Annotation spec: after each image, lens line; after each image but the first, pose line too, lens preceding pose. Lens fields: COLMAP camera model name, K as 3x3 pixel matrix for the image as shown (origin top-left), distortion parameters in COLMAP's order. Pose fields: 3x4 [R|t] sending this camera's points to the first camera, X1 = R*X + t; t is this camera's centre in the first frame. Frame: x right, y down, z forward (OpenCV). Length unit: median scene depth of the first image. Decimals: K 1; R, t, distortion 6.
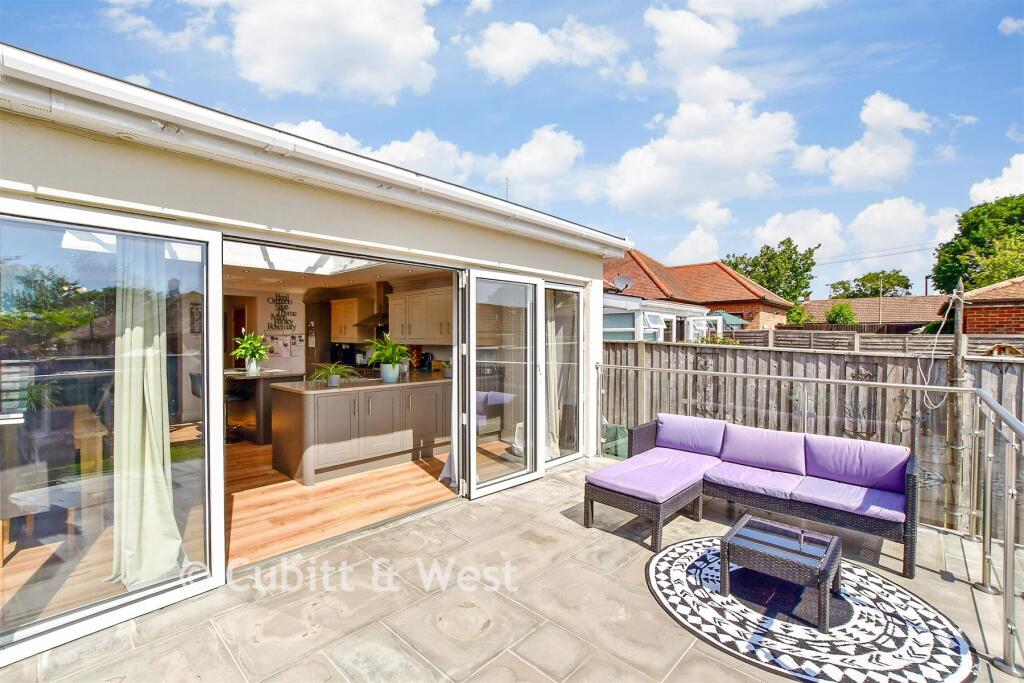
lens RADIAL K [[458.3, 0, 512.0], [0, 458.3, 341.5], [0, 0, 1]] dist [0.000168, 0.000000]
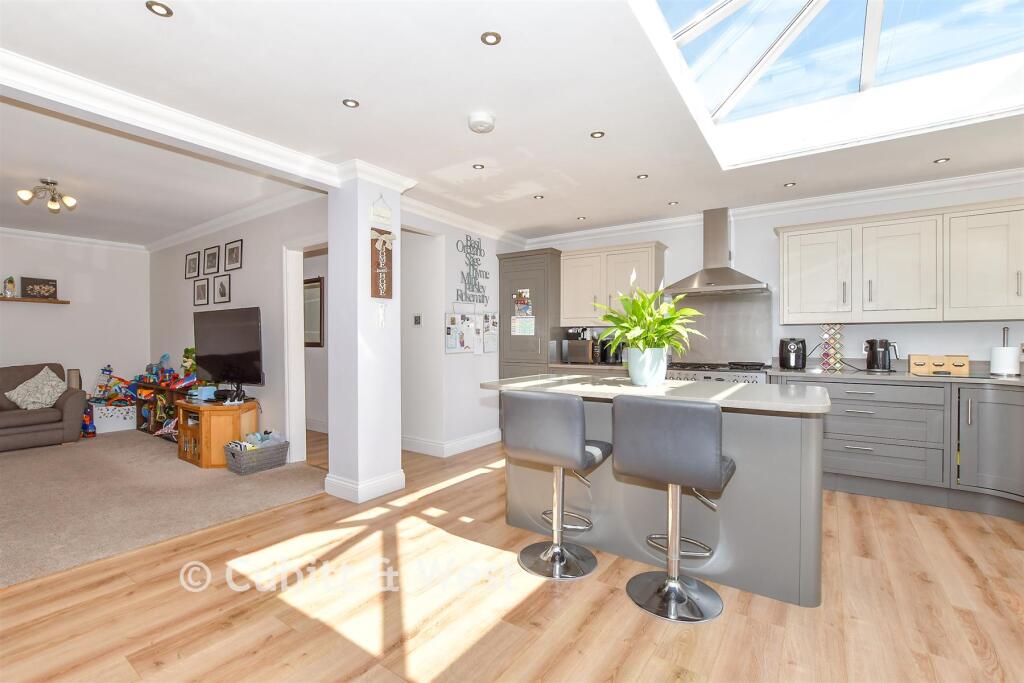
lens RADIAL K [[444.4, 0, 516.3], [0, 444.4, 342.9], [0, 0, 1]] dist [-0.005397, 0.000014]
pose [[0.987331, -0.004659, 0.158607, -0.539723], [0.005272, 0.999980, -0.003444, 0.023780], [-0.158588, 0.004237, 0.987336, 0.477961]]
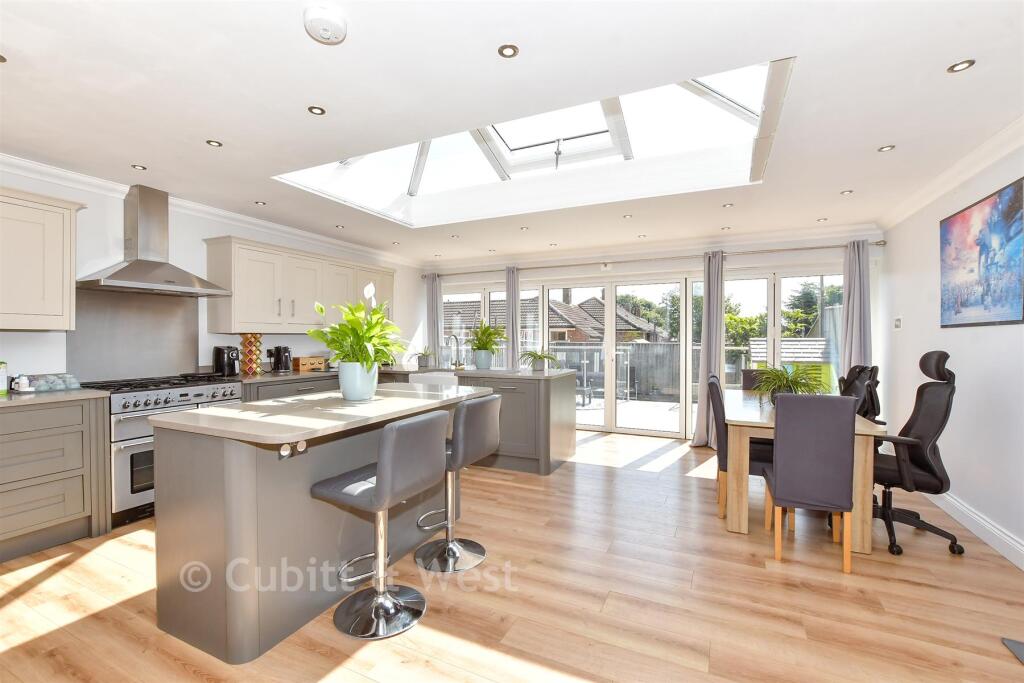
lens RADIAL K [[451.8, 0, 482.7], [0, 451.8, 337.2], [0, 0, 1]] dist [-0.000903, -0.000112]
pose [[-0.269616, -0.002414, 0.962965, -0.707486], [0.009588, 0.999941, 0.005191, 0.010300], [-0.962920, 0.010632, -0.269577, 0.738273]]
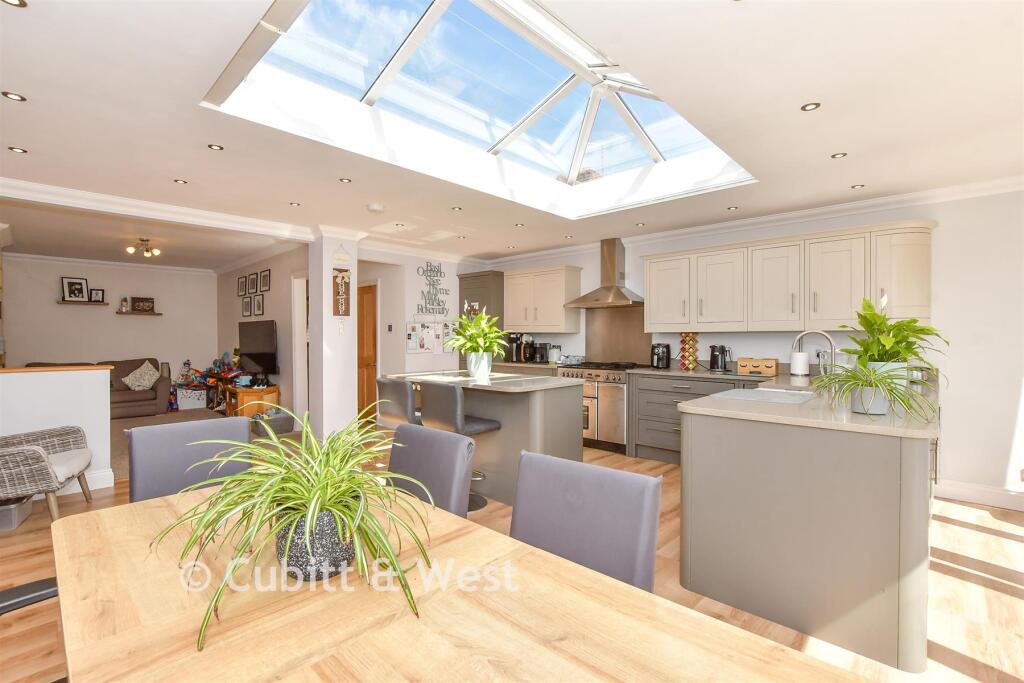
lens RADIAL K [[458.3, 0, 512.0], [0, 458.3, 341.5], [0, 0, 1]] dist [0.000168, 0.000000]
pose [[0.999998, -0.001990, -0.000804, -0.384943], [0.001989, 0.999997, -0.001150, 0.016908], [0.000807, 0.001148, 0.999999, 0.305626]]
